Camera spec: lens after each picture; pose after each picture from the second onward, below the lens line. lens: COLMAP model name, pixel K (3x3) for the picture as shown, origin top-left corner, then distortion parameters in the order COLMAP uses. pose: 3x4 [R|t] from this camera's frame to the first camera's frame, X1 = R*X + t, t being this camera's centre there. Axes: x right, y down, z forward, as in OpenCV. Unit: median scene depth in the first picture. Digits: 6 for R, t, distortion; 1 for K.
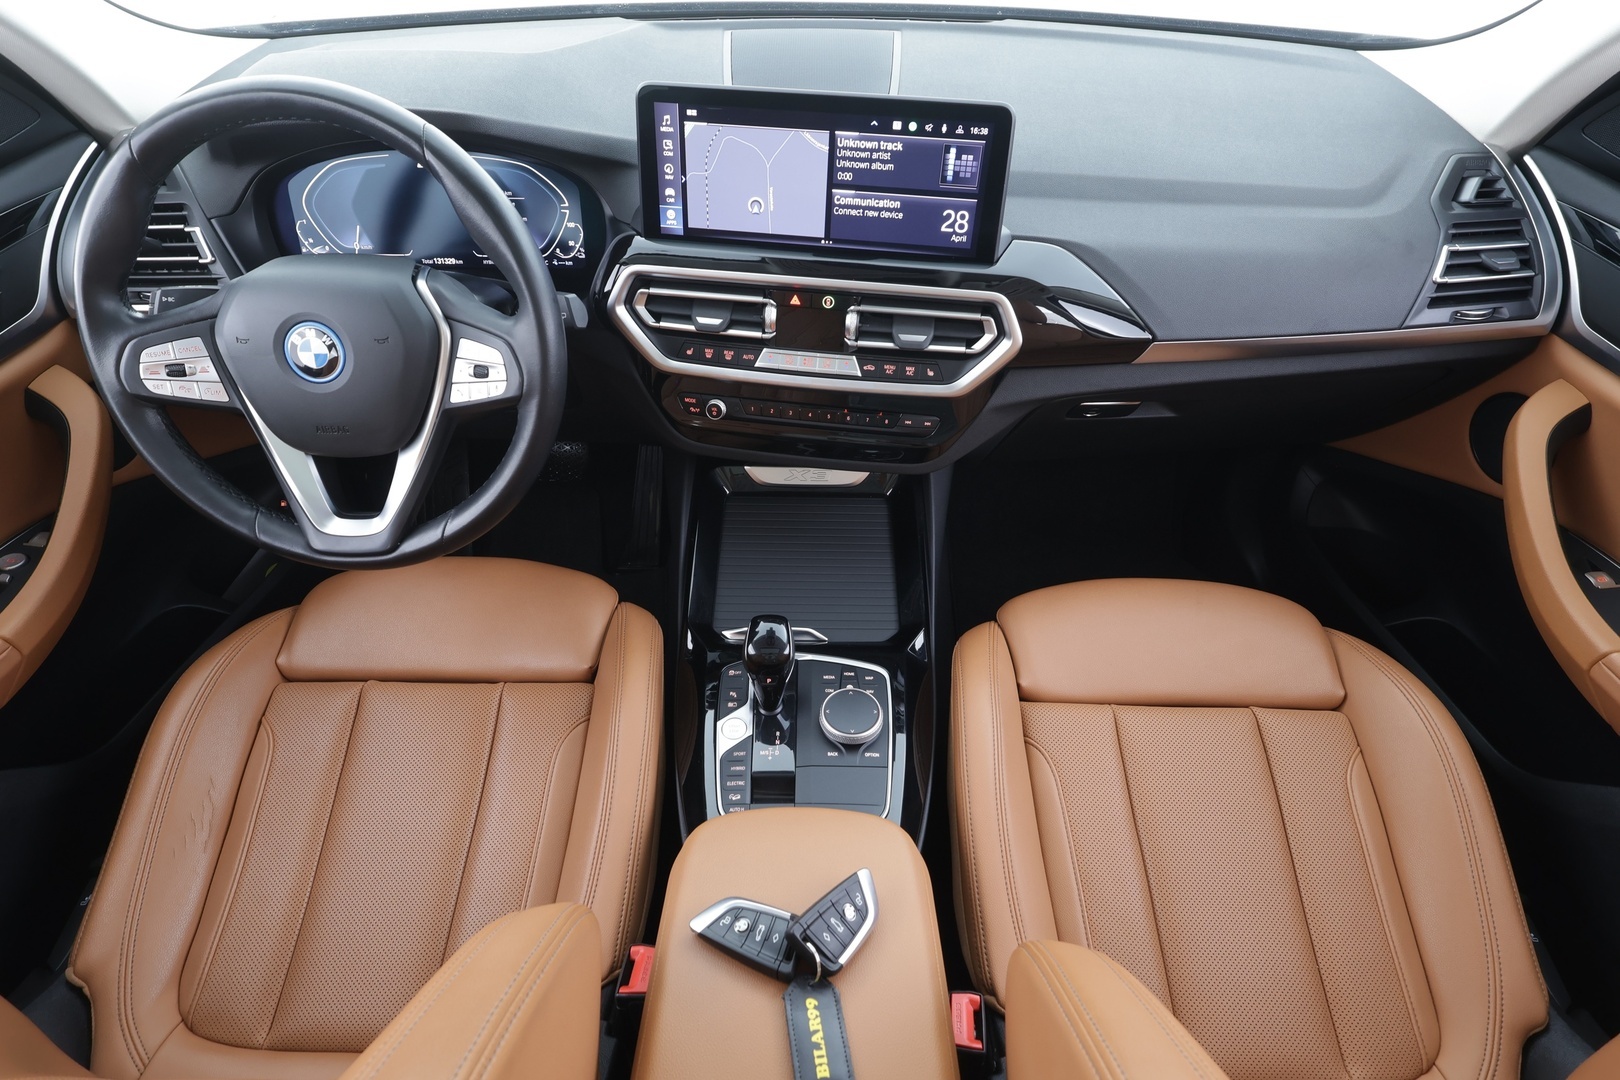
lens RADIAL K [[848.8, 0, 806.6], [0, 848.8, 548.5], [0, 0, 1]] dist [-0.000329, 0.001669]
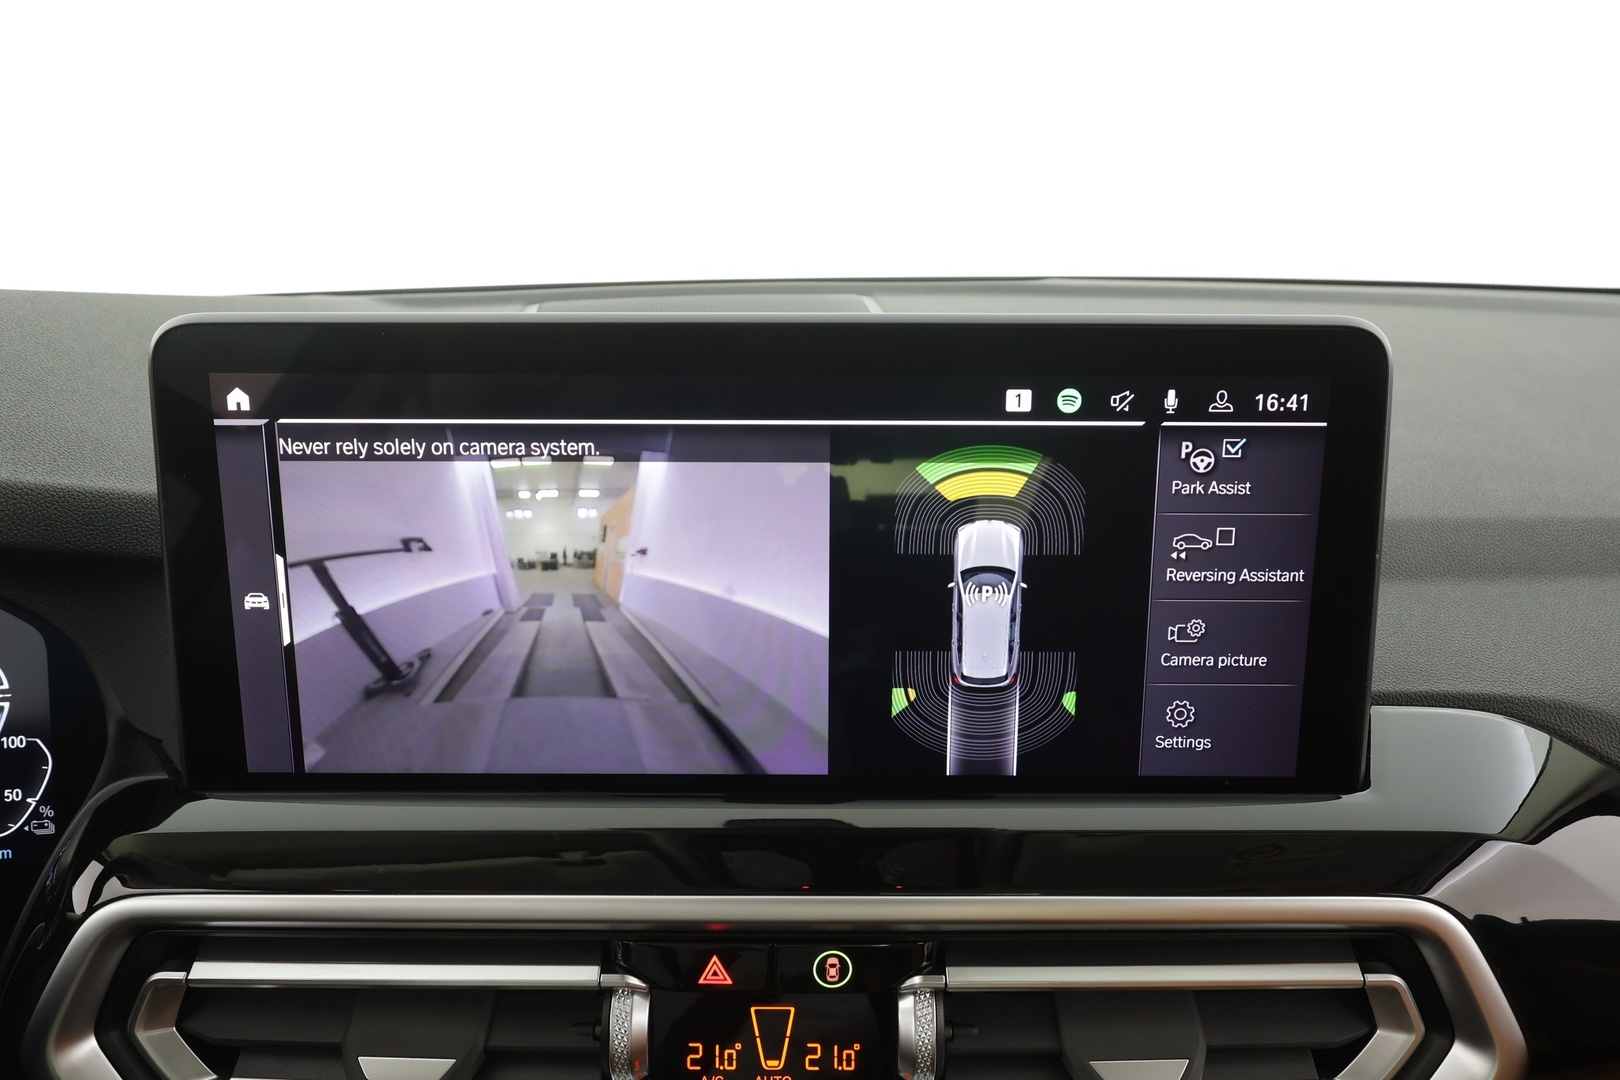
lens RADIAL K [[993.0, 0, 811.0], [0, 993.0, 539.3], [0, 0, 1]] dist [0.001489, 0.000823]
pose [[0.990466, -0.058267, 0.124827, -0.014659], [0.104376, 0.908791, -0.403985, -0.285969], [-0.089903, 0.413163, 0.906209, 0.636469]]
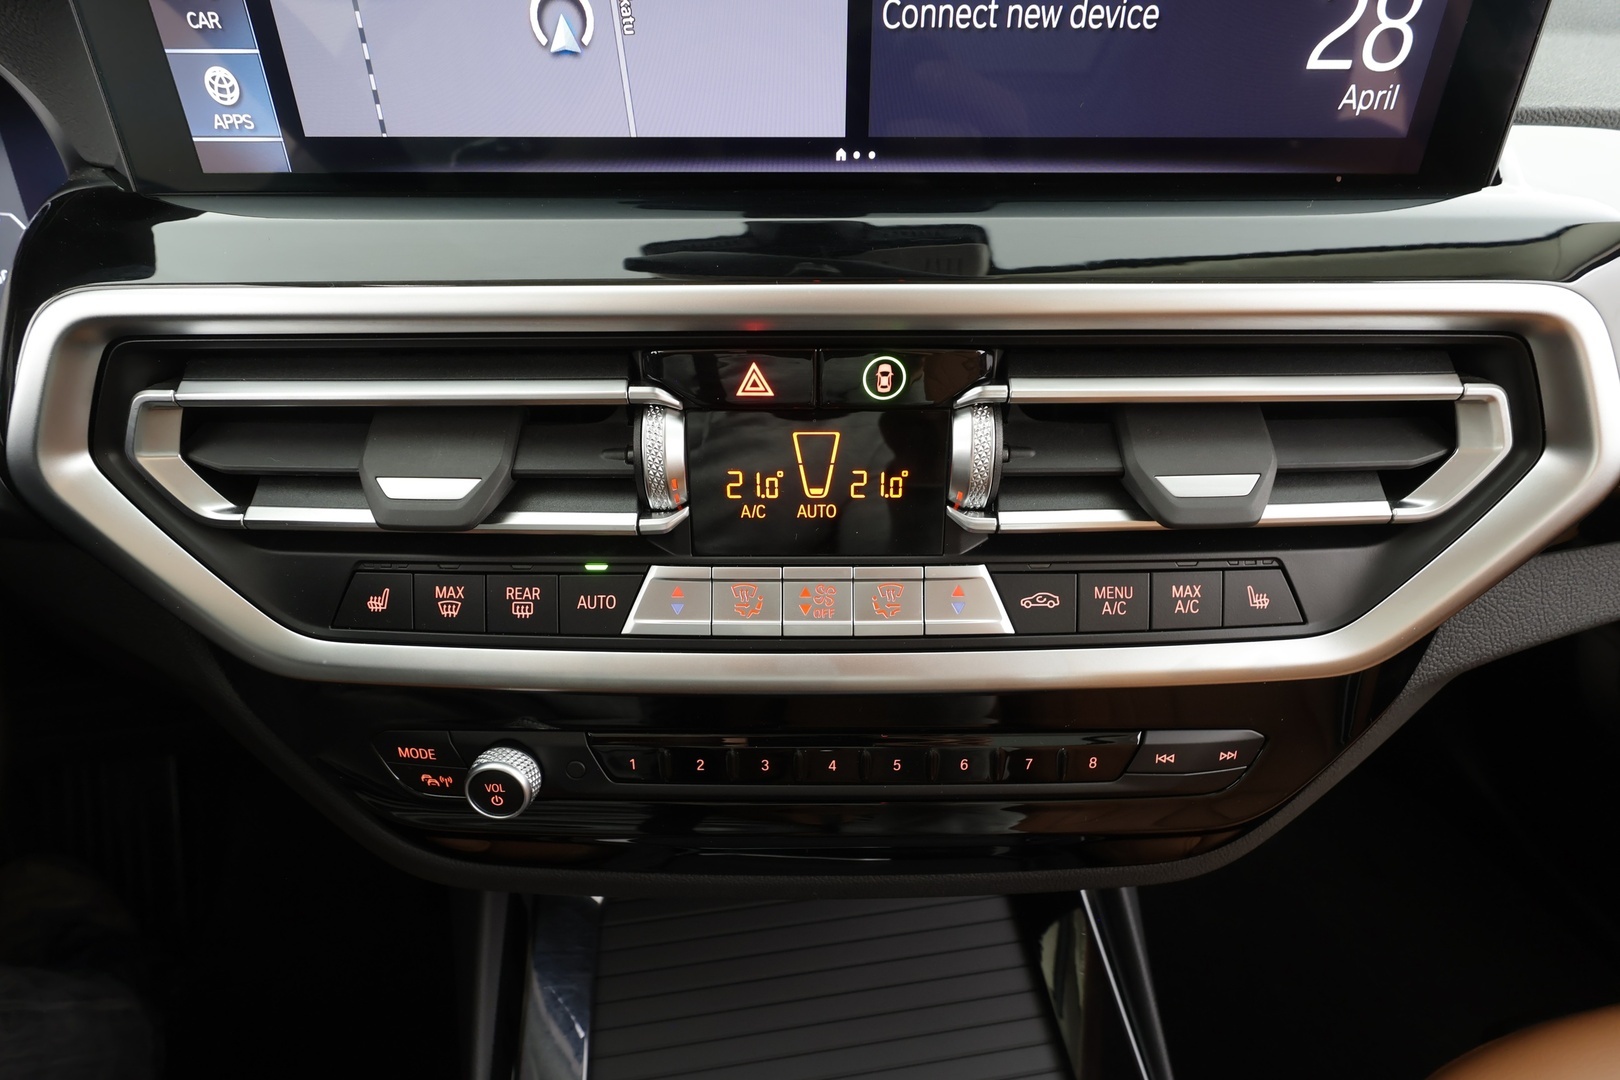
lens RADIAL K [[756.5, 0, 809.8], [0, 756.5, 545.8], [0, 0, 1]] dist [0.000292, 0.000502]
pose [[0.989429, -0.095952, 0.108738, -0.026468], [0.110130, 0.984989, -0.132924, -0.211131], [-0.094351, 0.143494, 0.985143, 0.779372]]
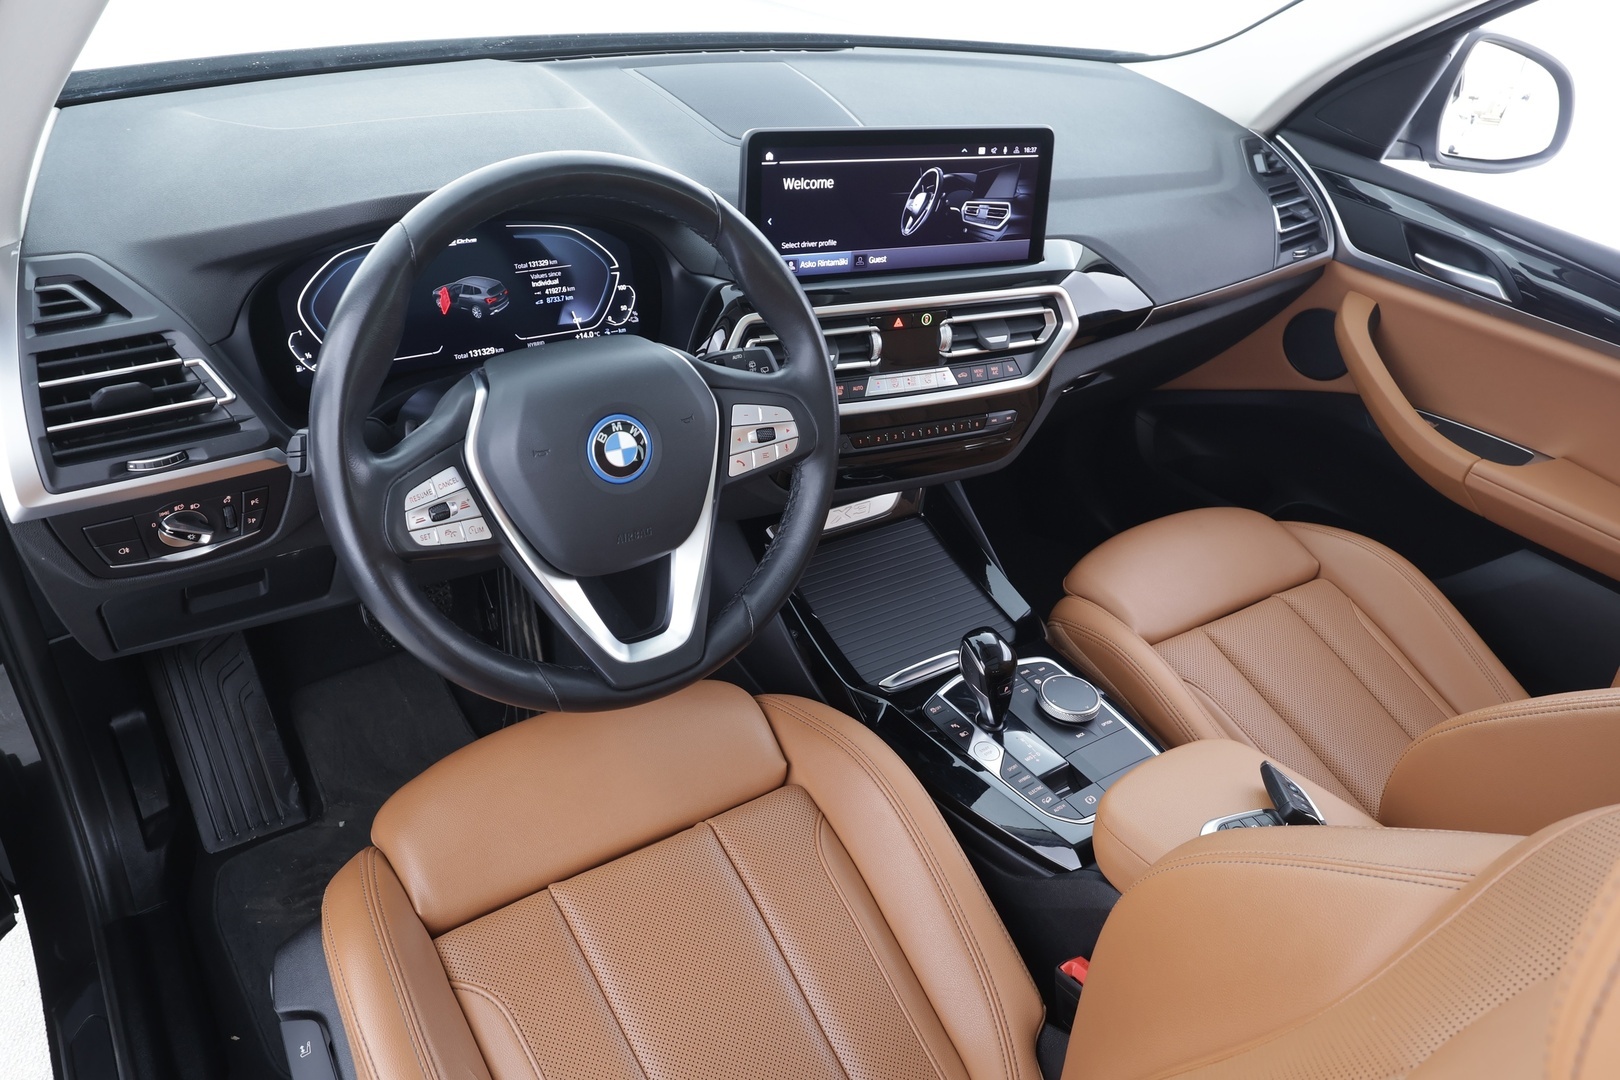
lens RADIAL K [[1143.8, 0, 824.2], [0, 1143.8, 547.3], [0, 0, 1]] dist [0.005920, 0.002326]
pose [[0.817178, -0.256747, 0.516044, -0.852153], [0.315395, 0.948562, -0.027505, -0.030570], [-0.482438, 0.185234, 0.856120, -0.069122]]
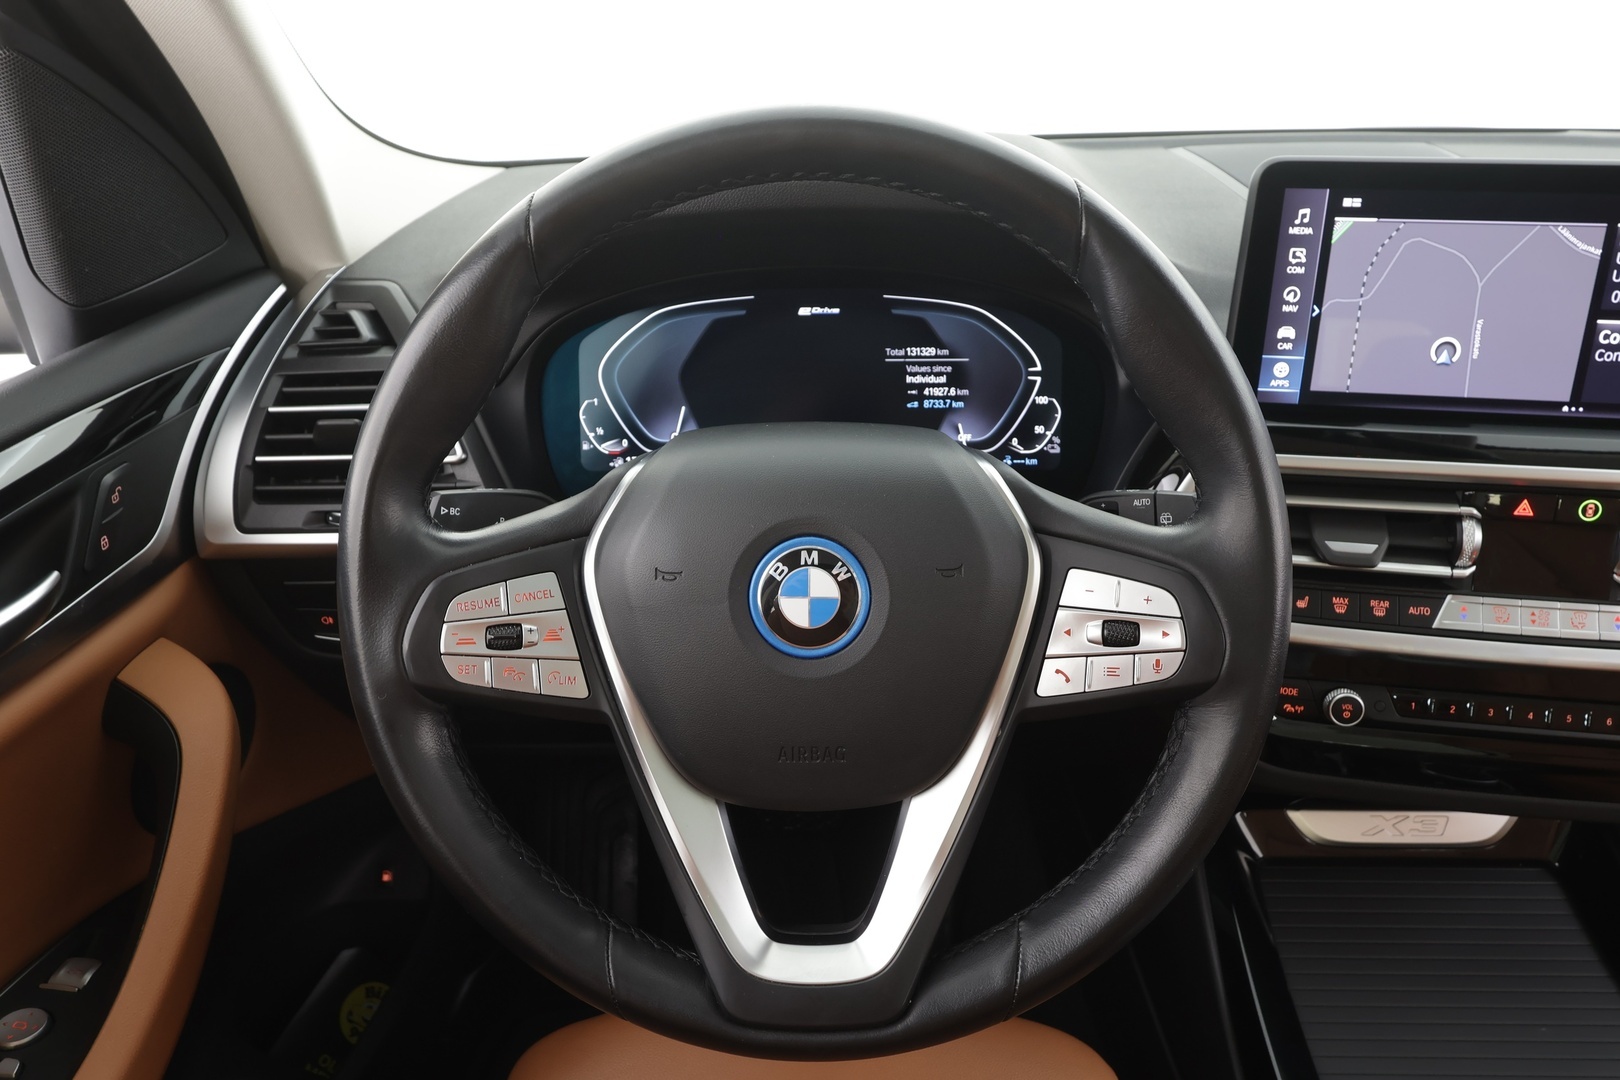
lens RADIAL K [[1118.5, 0, 800.7], [0, 1118.5, 542.8], [0, 0, 1]] dist [-0.001651, 0.005218]
pose [[0.999752, -0.011235, -0.019224, -0.468897], [0.004795, 0.951744, -0.306854, -0.050350], [0.021744, 0.306686, 0.951562, 0.304847]]
